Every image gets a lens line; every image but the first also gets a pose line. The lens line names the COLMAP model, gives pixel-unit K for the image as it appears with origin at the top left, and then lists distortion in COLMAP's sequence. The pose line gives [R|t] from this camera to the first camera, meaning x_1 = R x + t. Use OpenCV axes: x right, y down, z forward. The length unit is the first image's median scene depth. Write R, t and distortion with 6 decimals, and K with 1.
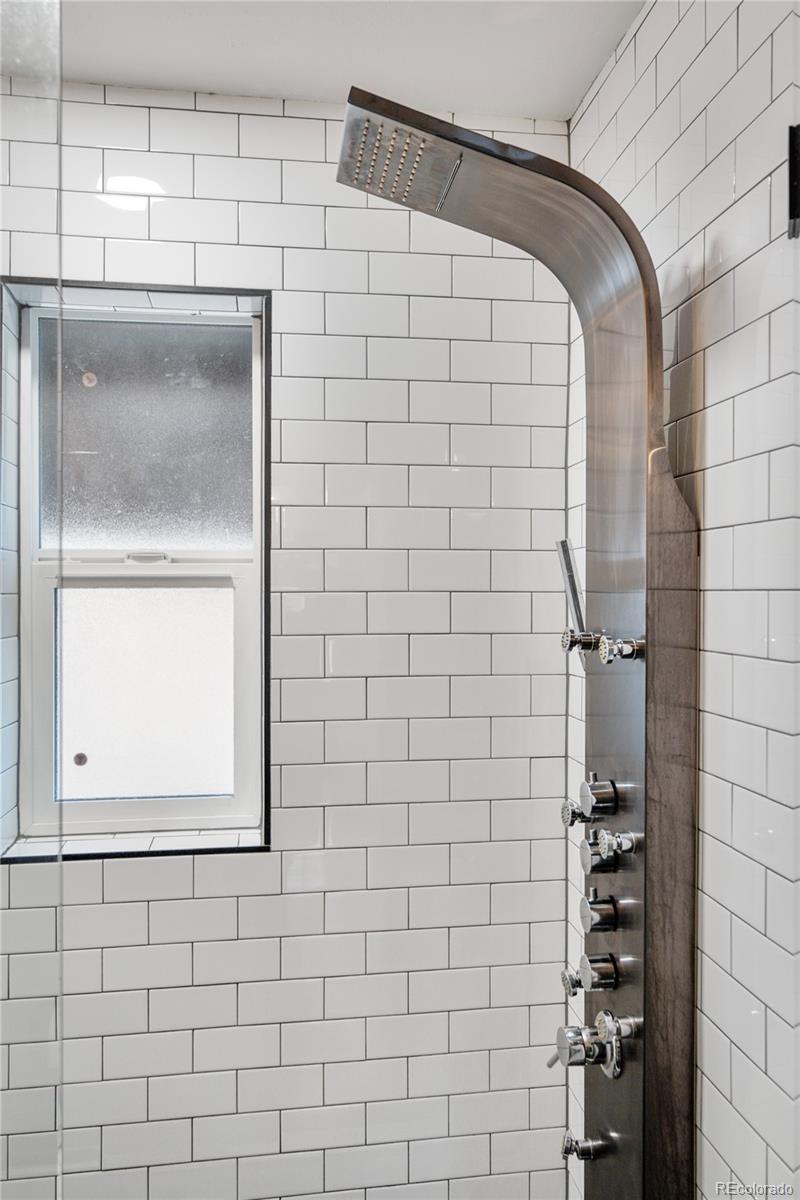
lens RADIAL K [[909.0, 0, 415.0], [0, 909.0, 583.6], [0, 0, 1]] dist [-0.004931, 0.005666]
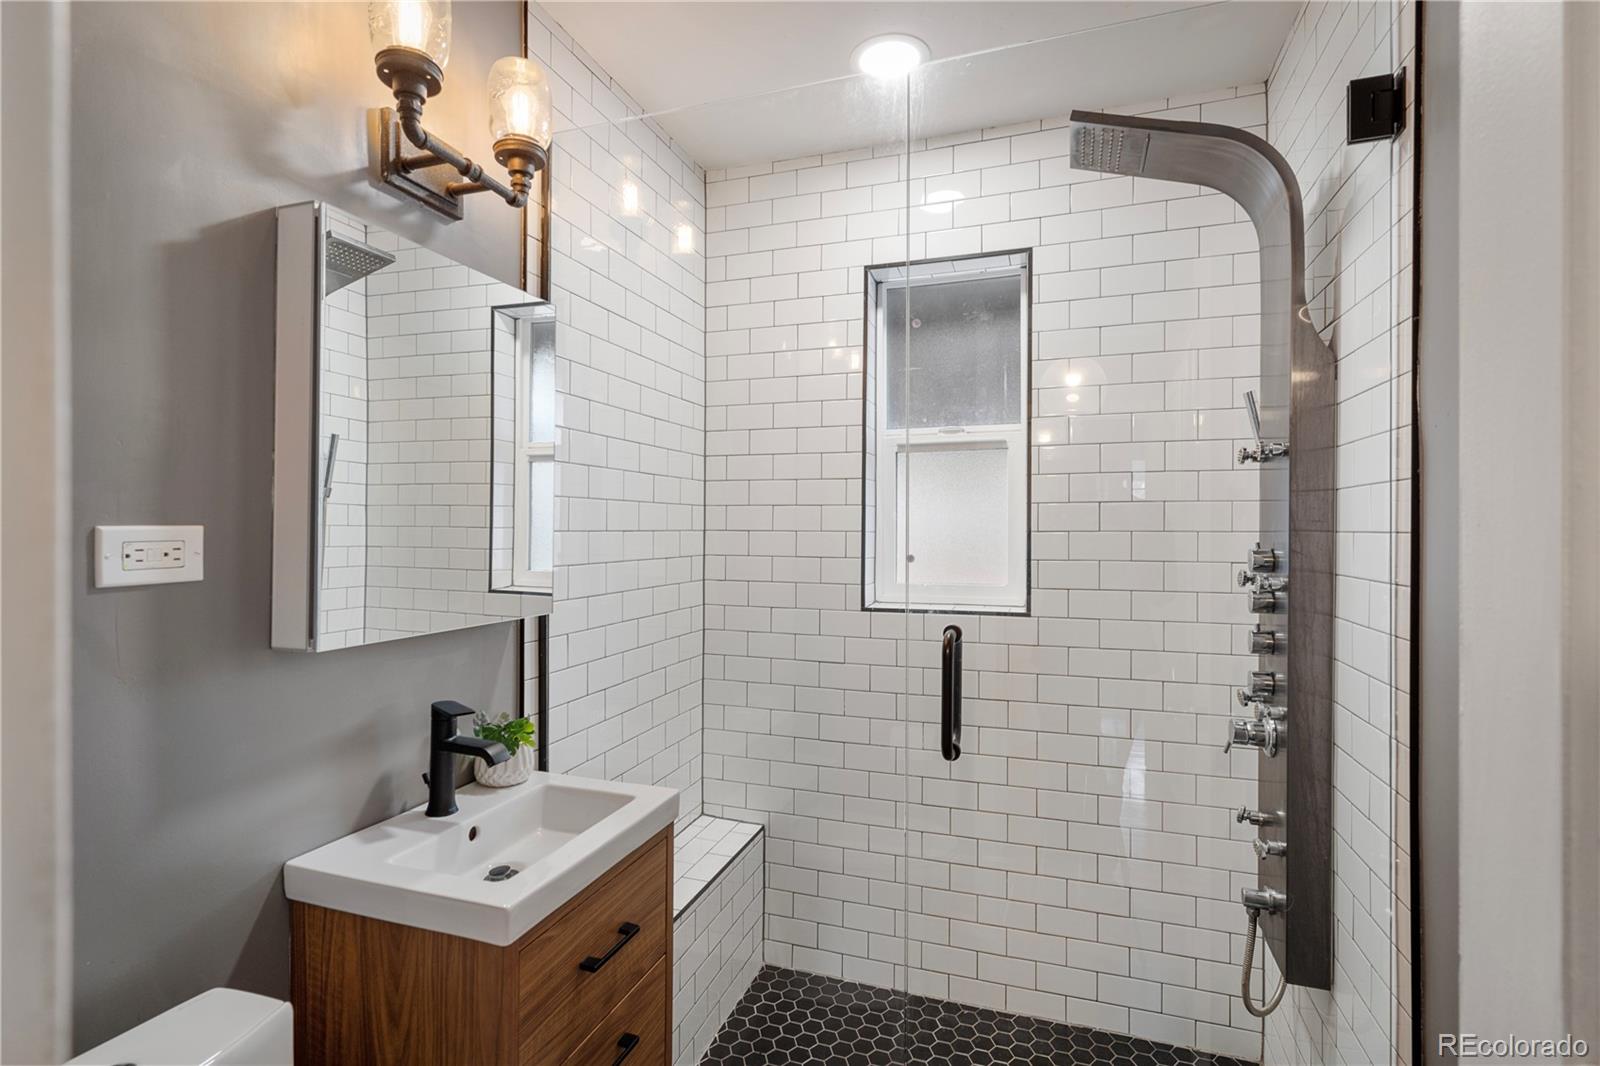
lens RADIAL K [[766.0, 0, 799.5], [0, 766.0, 530.1], [0, 0, 1]] dist [0.000844, 0.001763]
pose [[0.888385, 0.003508, -0.459085, 0.088920], [-0.000124, 0.999973, 0.007402, 0.143531], [0.459099, -0.006518, 0.888361, -0.326846]]
